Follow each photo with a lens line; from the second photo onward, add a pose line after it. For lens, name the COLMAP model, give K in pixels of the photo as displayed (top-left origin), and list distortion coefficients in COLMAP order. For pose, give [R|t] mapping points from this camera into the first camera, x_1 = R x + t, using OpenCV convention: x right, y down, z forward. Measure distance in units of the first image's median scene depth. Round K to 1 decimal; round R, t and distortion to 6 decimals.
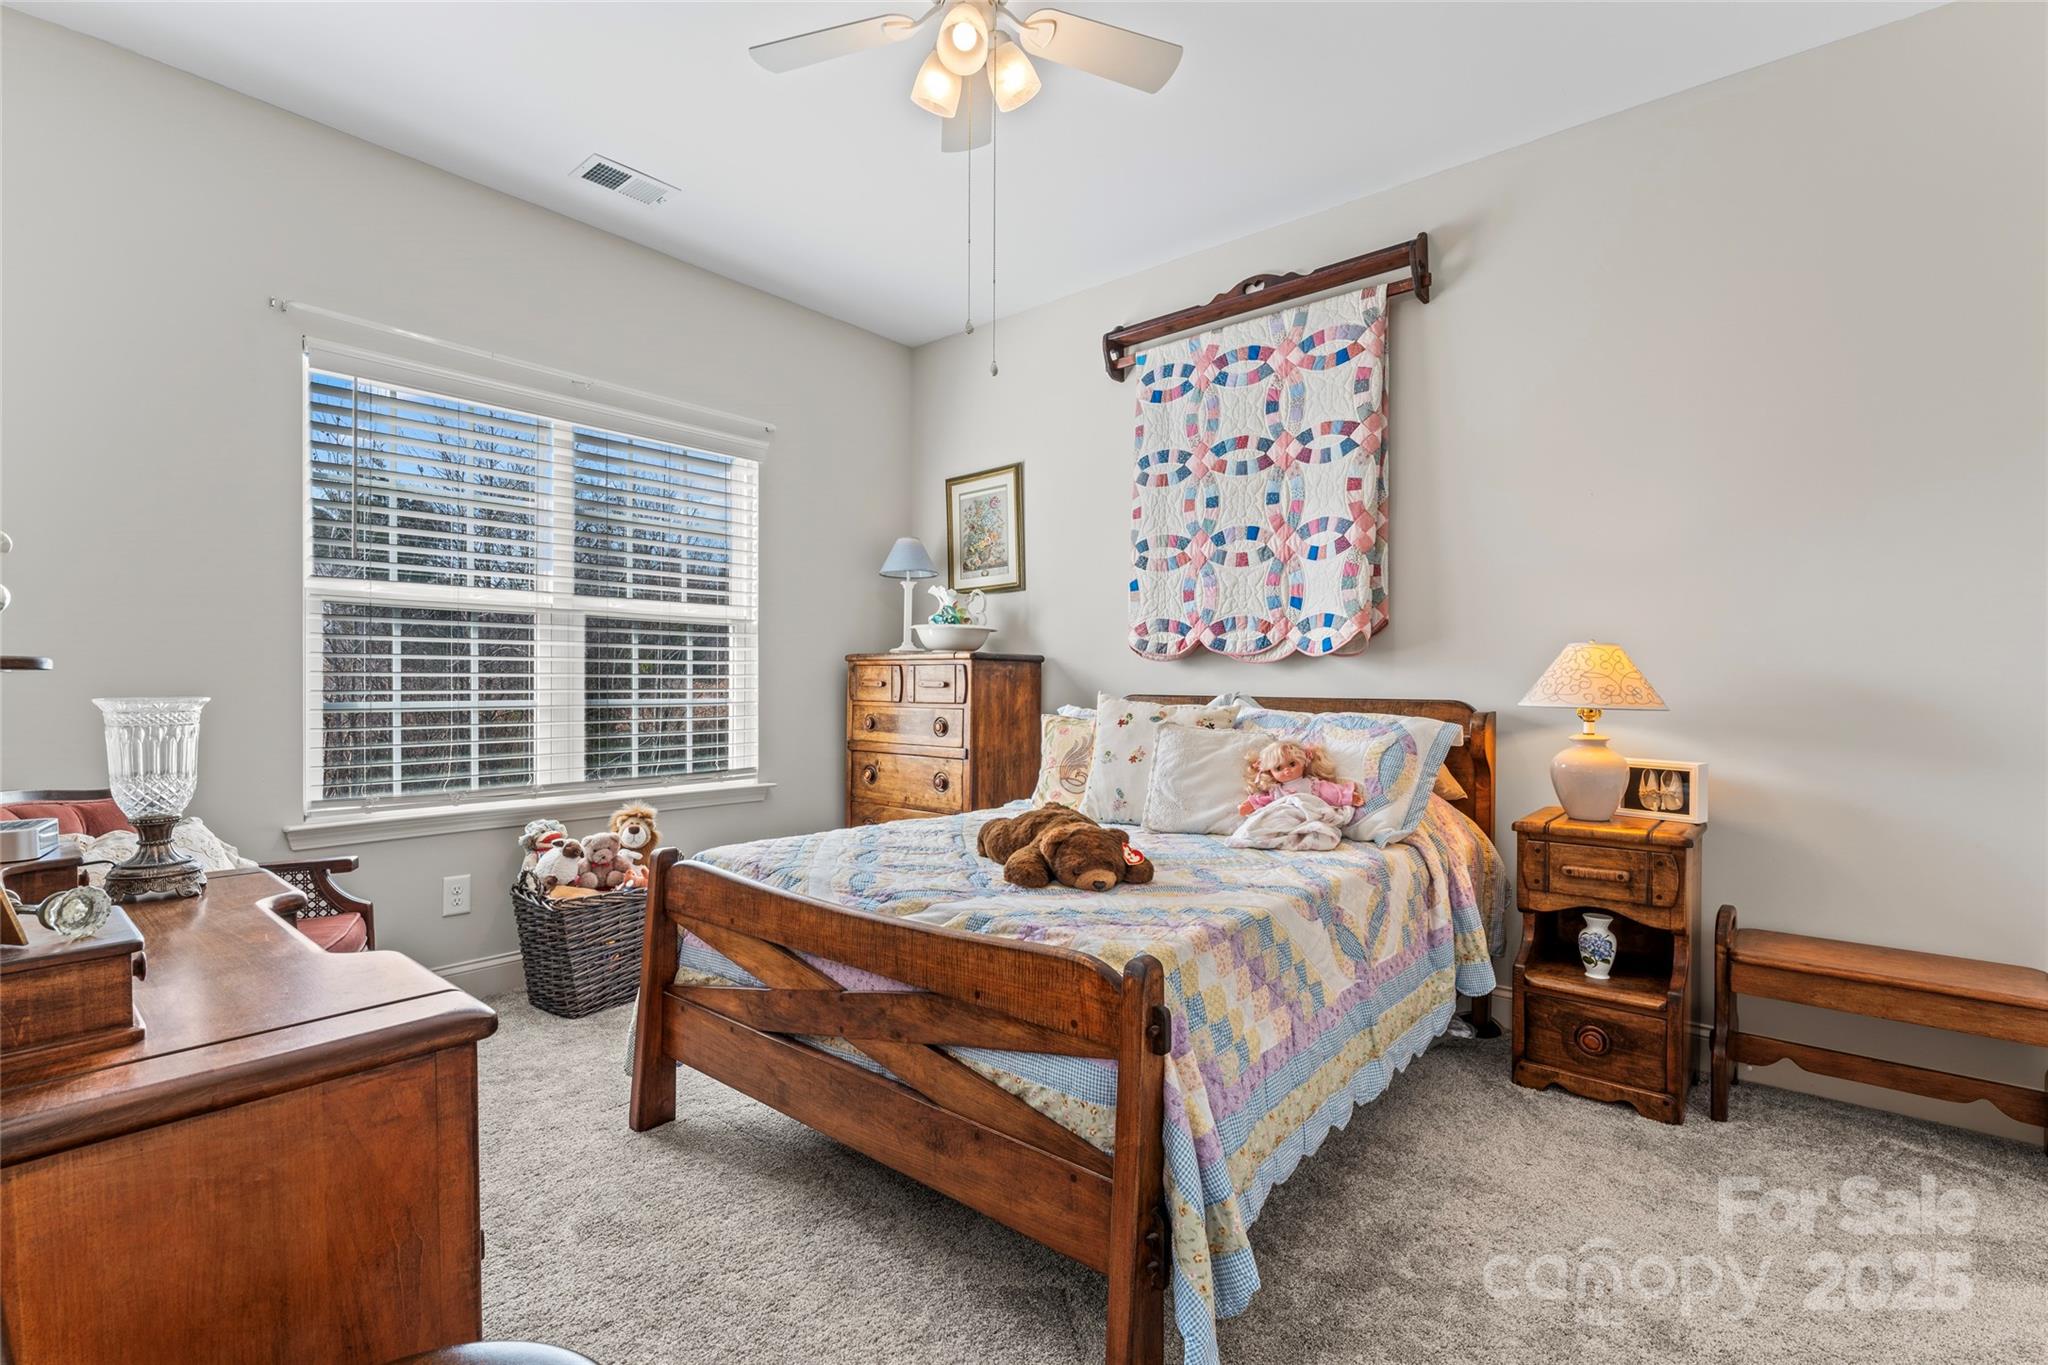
lens RADIAL K [[923.4, 0, 1020.3], [0, 923.4, 686.4], [0, 0, 1]] dist [0.001248, 0.000268]
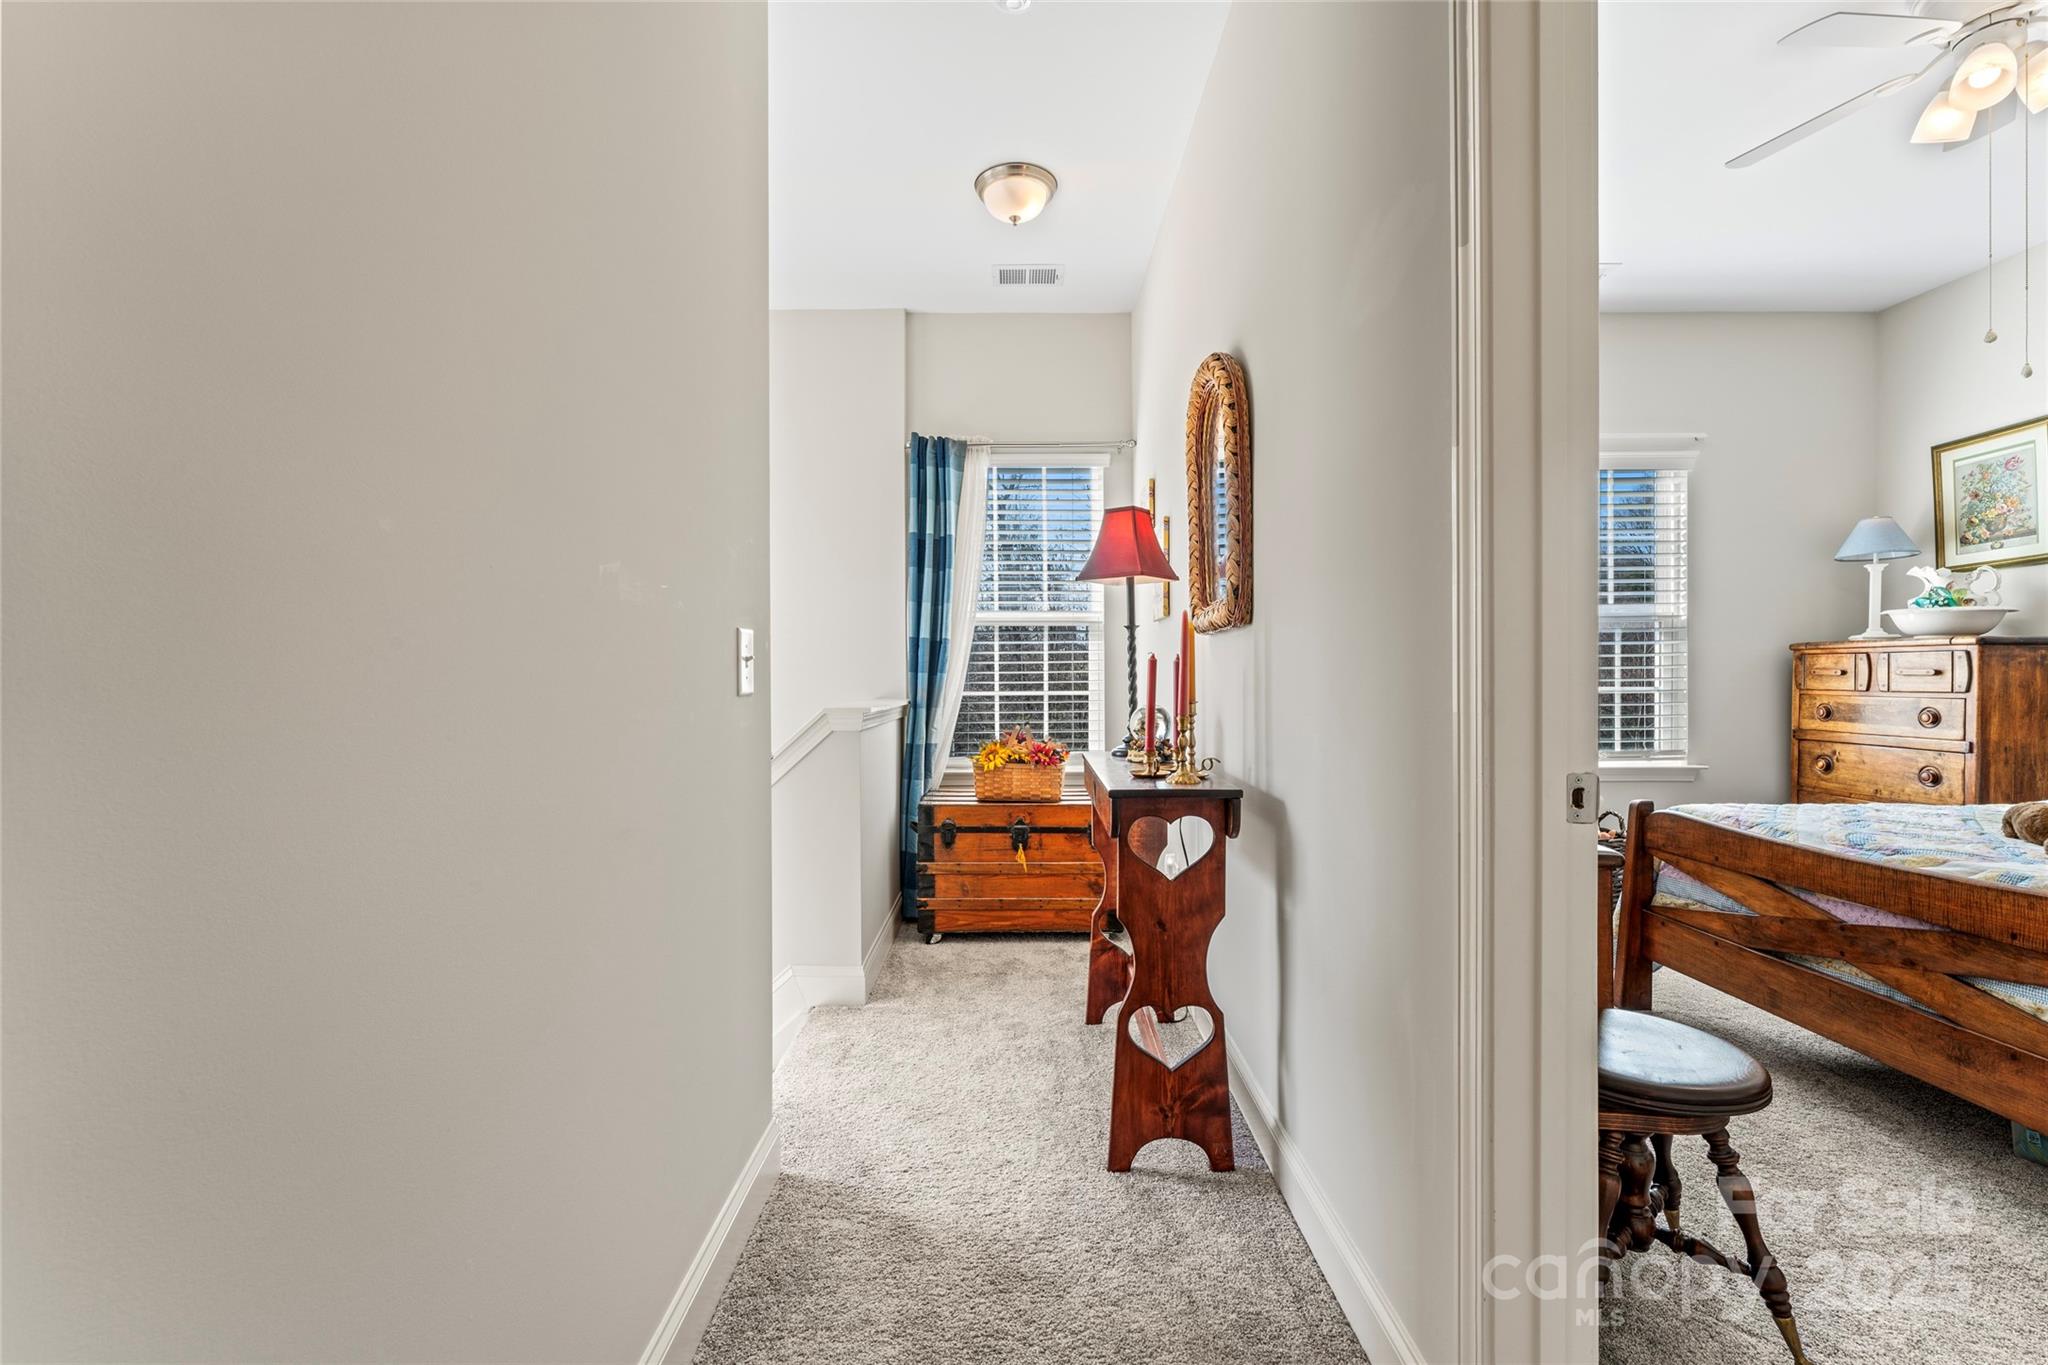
lens RADIAL K [[846.2, 0, 1050.1], [0, 846.2, 680.6], [0, 0, 1]] dist [-0.003242, 0.000257]
pose [[0.643994, -0.002648, -0.765026, -0.006009], [0.004983, 0.999987, 0.000734, 0.001167], [0.765014, -0.004285, 0.643999, -0.245834]]
